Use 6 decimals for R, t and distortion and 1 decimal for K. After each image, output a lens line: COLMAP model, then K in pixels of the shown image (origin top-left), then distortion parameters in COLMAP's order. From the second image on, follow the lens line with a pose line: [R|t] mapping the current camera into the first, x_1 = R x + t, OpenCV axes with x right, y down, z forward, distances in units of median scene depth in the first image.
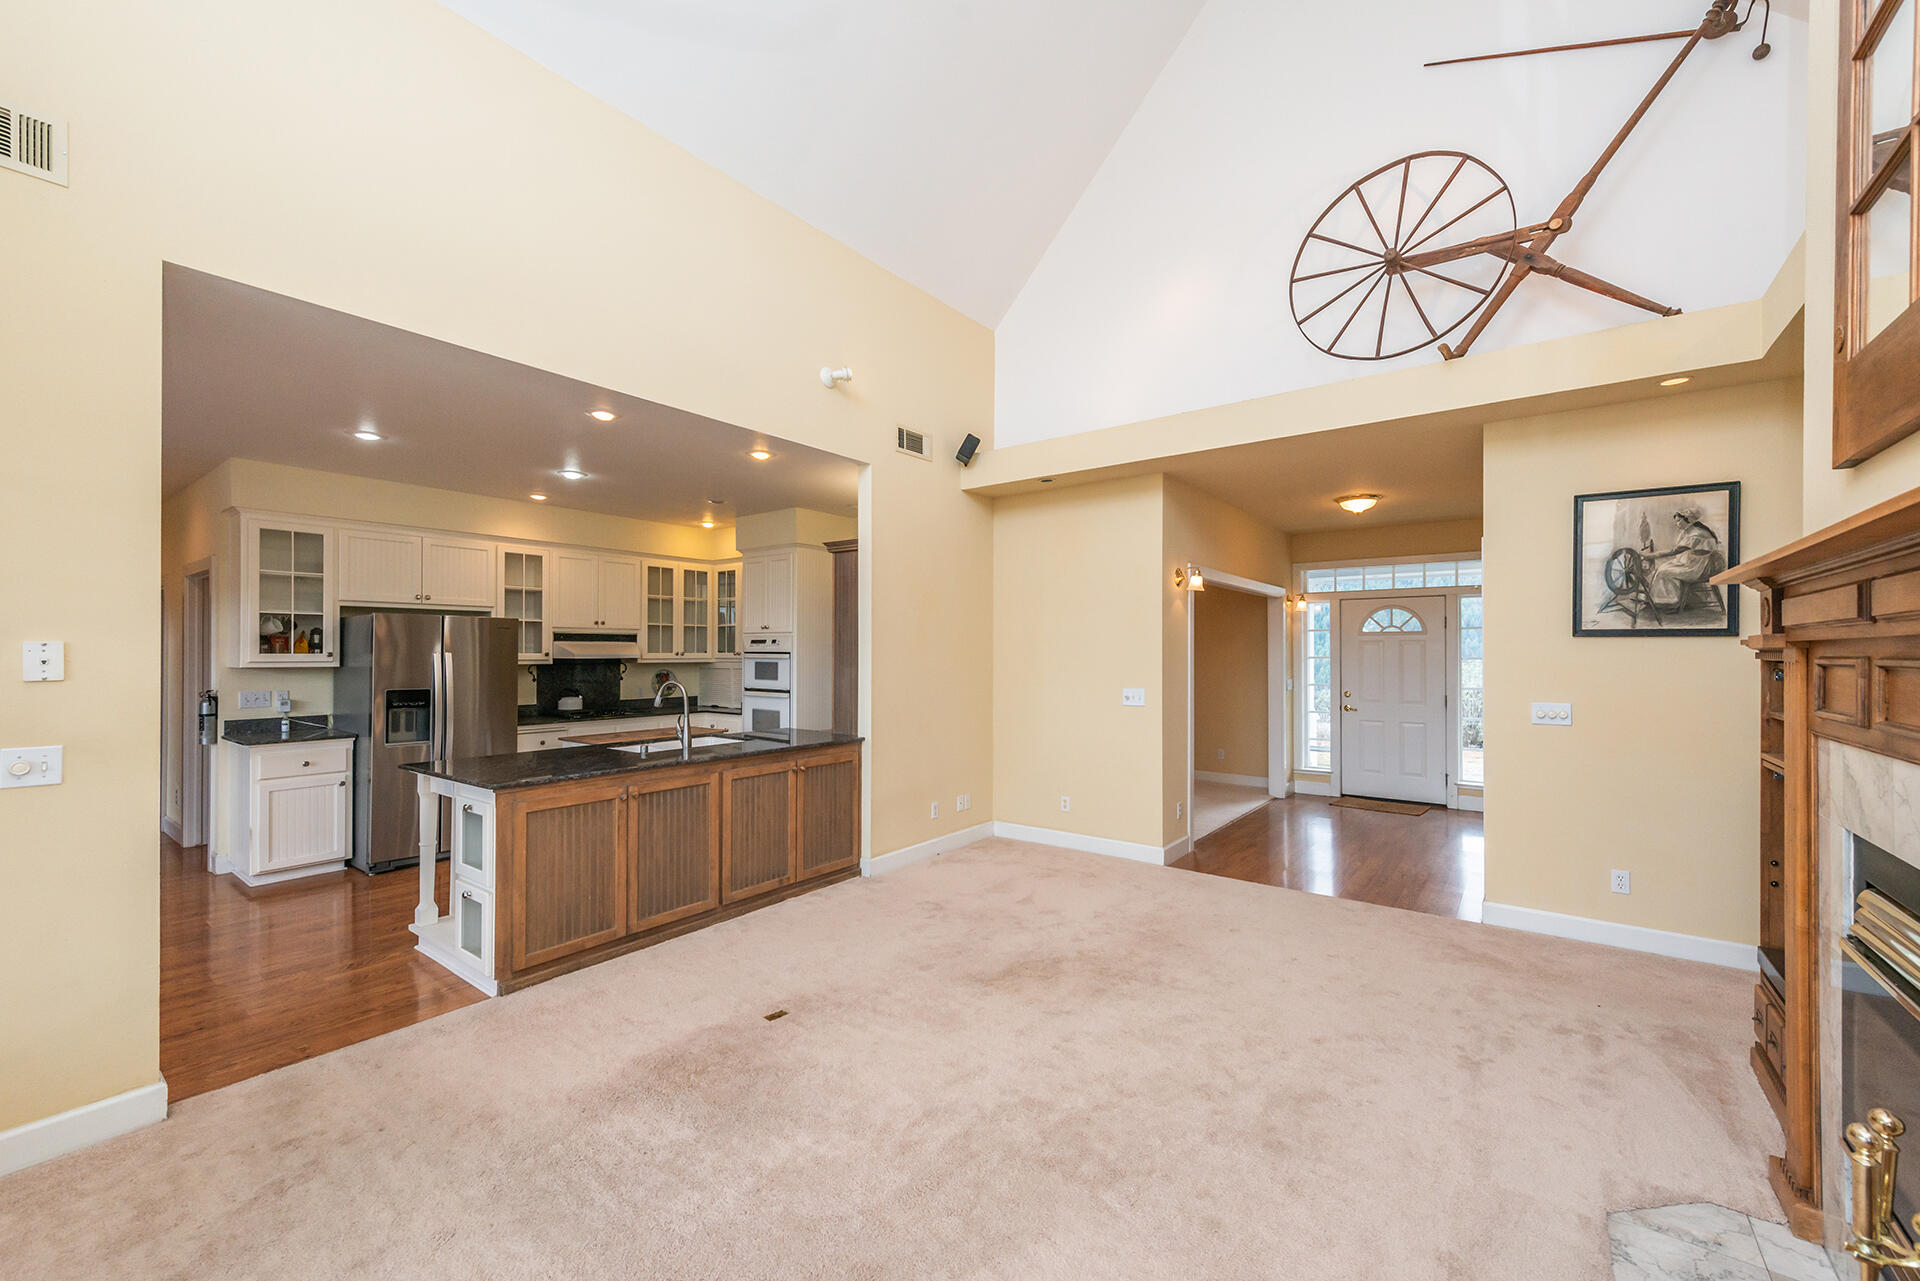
lens RADIAL K [[755.4, 0, 959.8], [0, 755.4, 646.6], [0, 0, 1]] dist [0.015446, -0.004008]
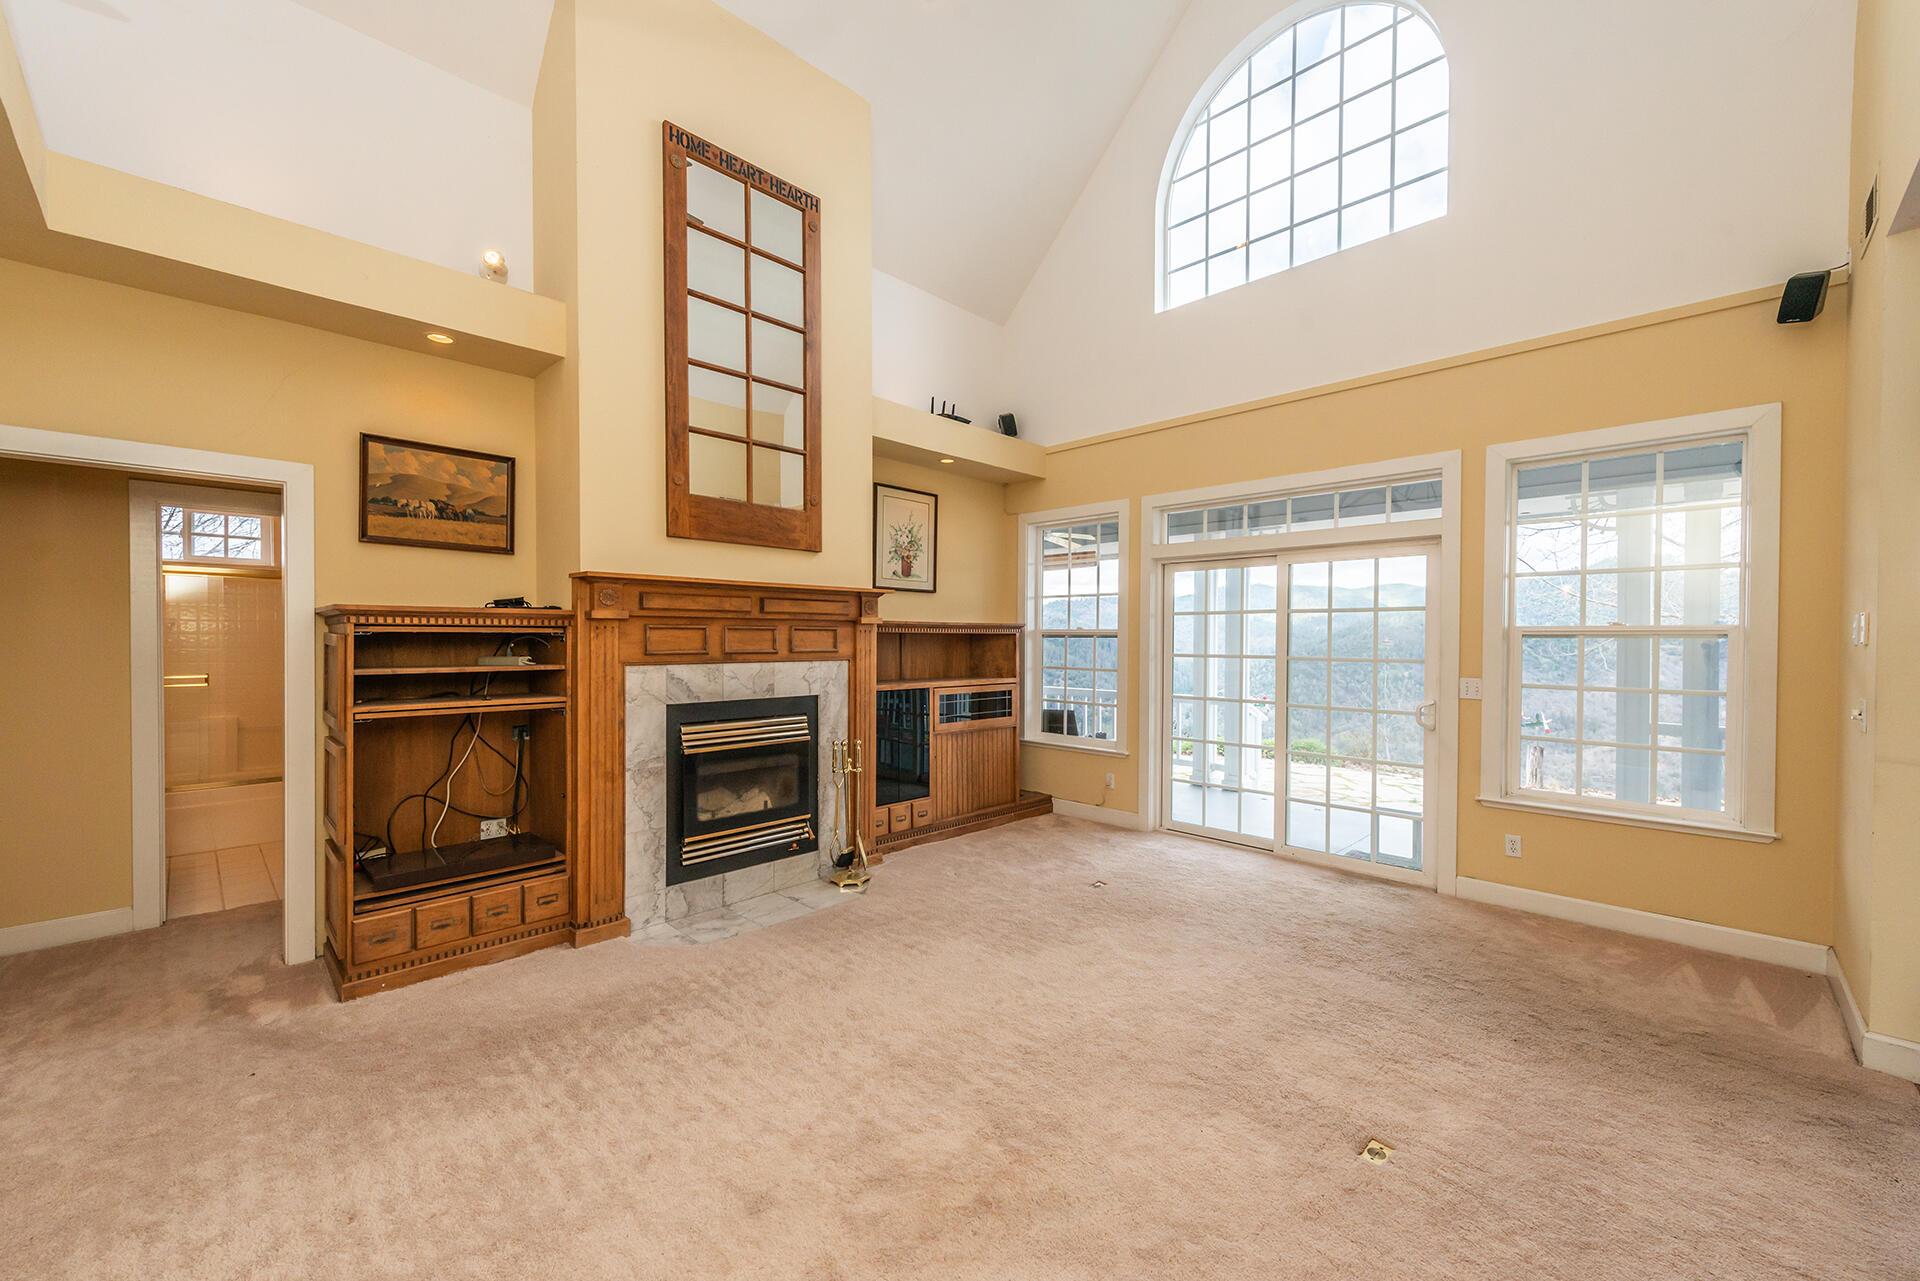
lens RADIAL K [[755.4, 0, 963.6], [0, 755.4, 647.9], [0, 0, 1]] dist [0.015446, -0.004008]
pose [[-0.992575, -0.006729, 0.121452, 0.024247], [-0.006167, 0.999968, 0.005004, 0.020835], [-0.121482, 0.004218, -0.992585, 0.998905]]
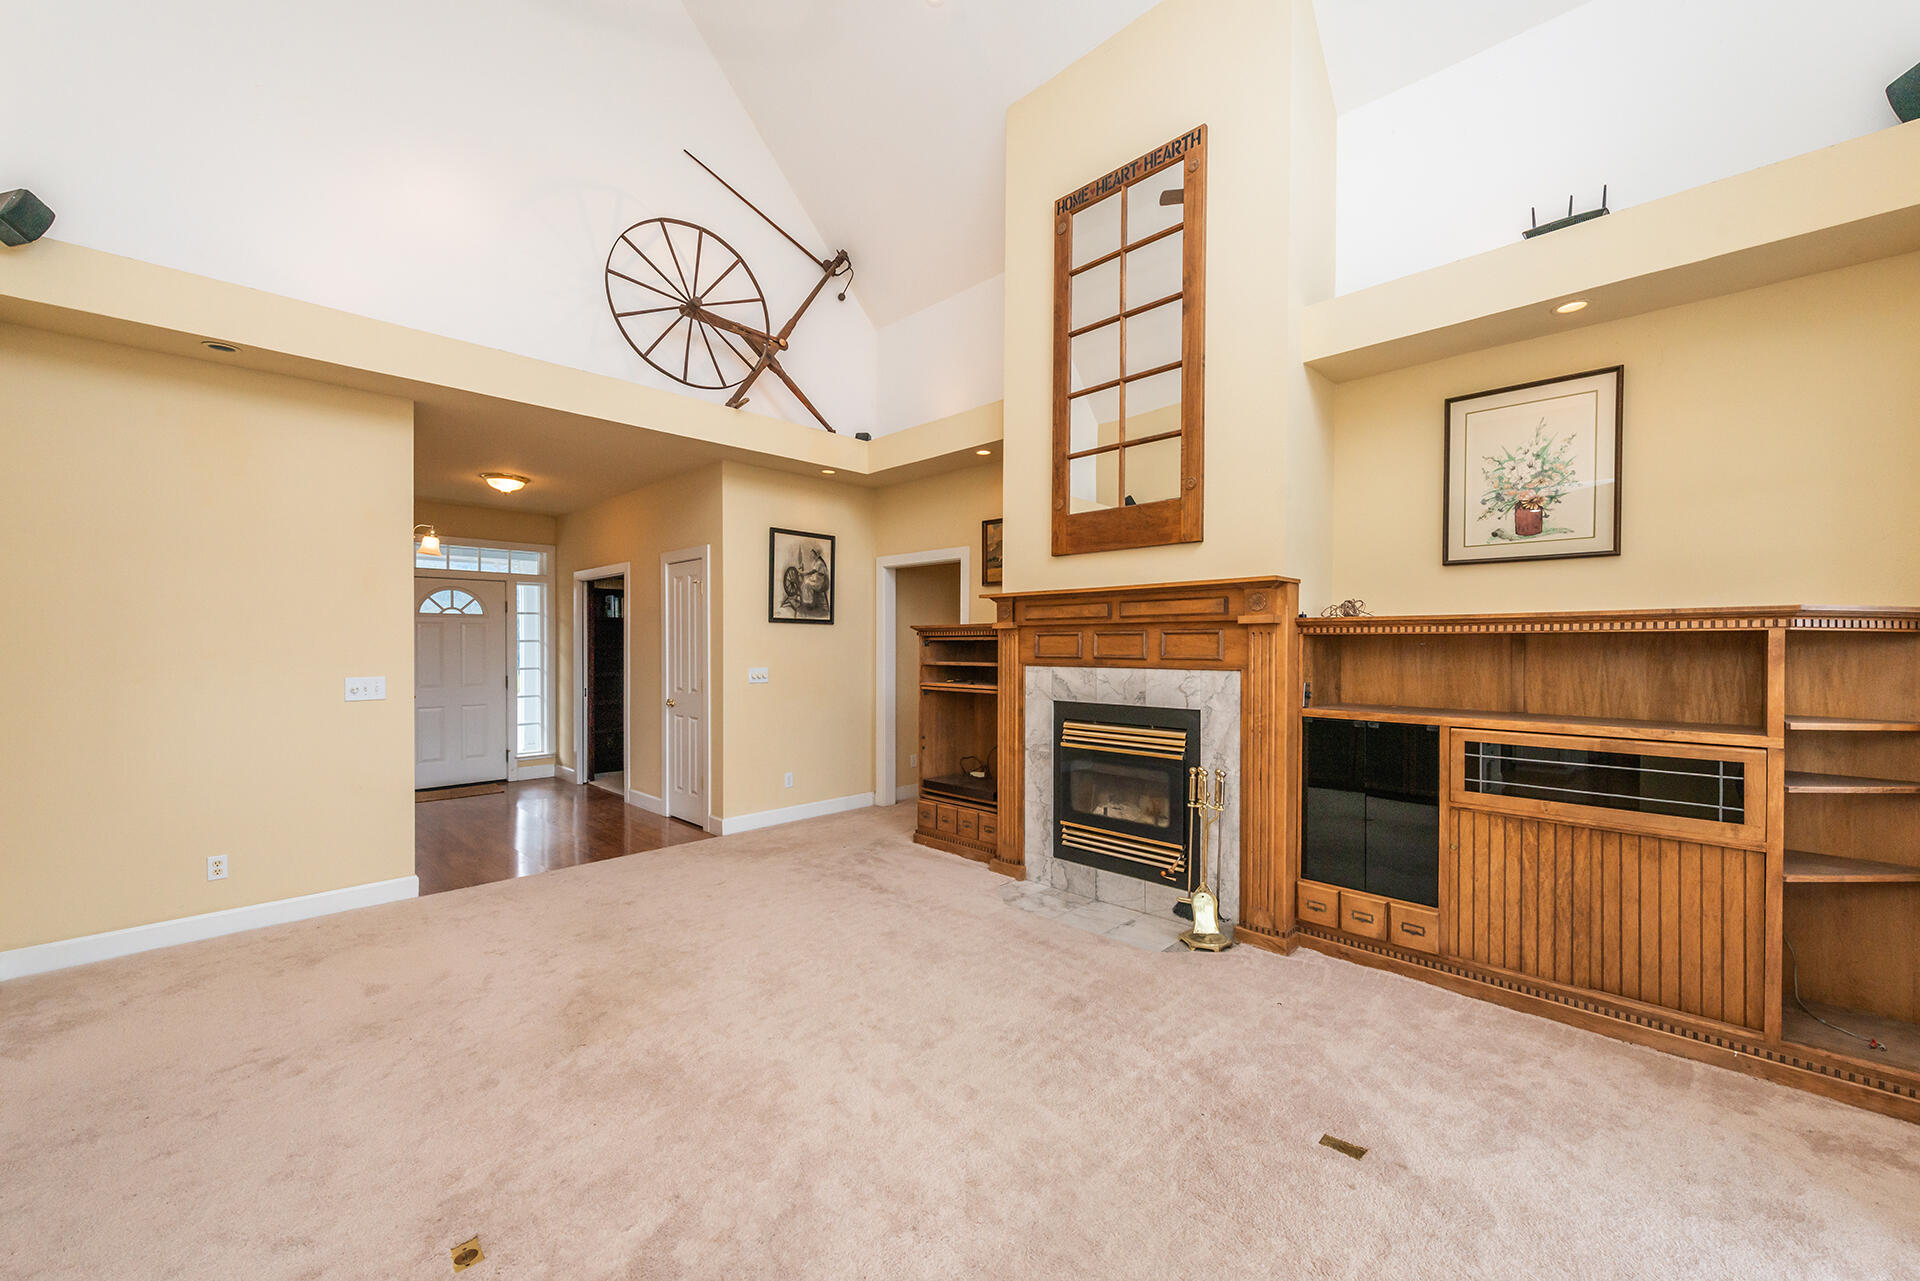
lens RADIAL K [[755.4, 0, 953.8], [0, 755.4, 646.3], [0, 0, 1]] dist [0.015446, -0.004008]
pose [[0.133761, -0.006641, 0.990991, -0.443021], [-0.007305, 0.999944, 0.007687, 0.014516], [-0.990987, -0.008268, 0.133705, 0.330172]]
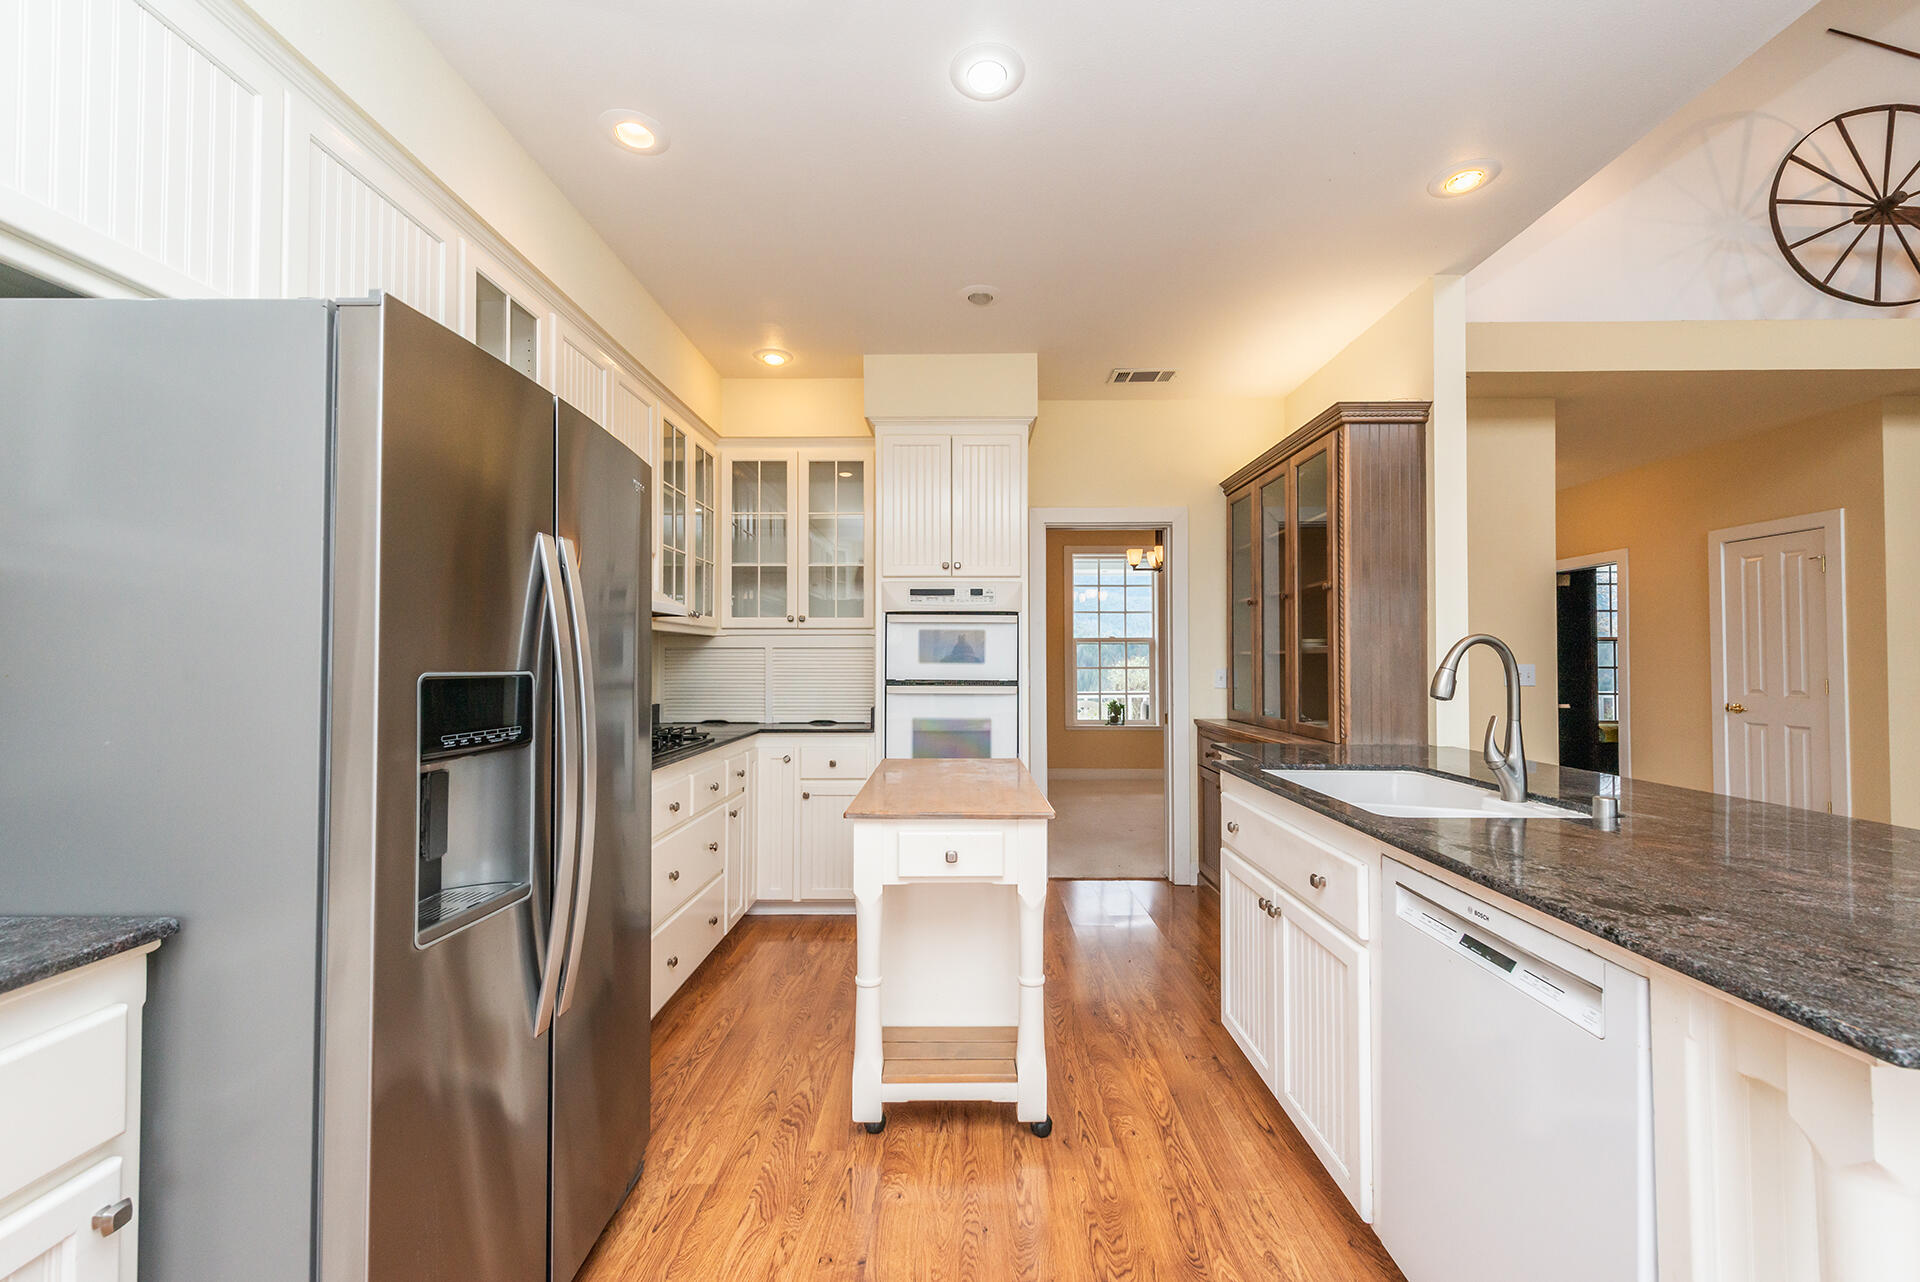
lens RADIAL K [[755.4, 0, 959.0], [0, 755.4, 647.7], [0, 0, 1]] dist [0.015446, -0.004008]
pose [[0.801798, 0.007633, 0.597546, -0.732050], [-0.002717, 0.999955, -0.009127, 0.047951], [-0.597589, 0.005694, 0.801782, 0.716625]]
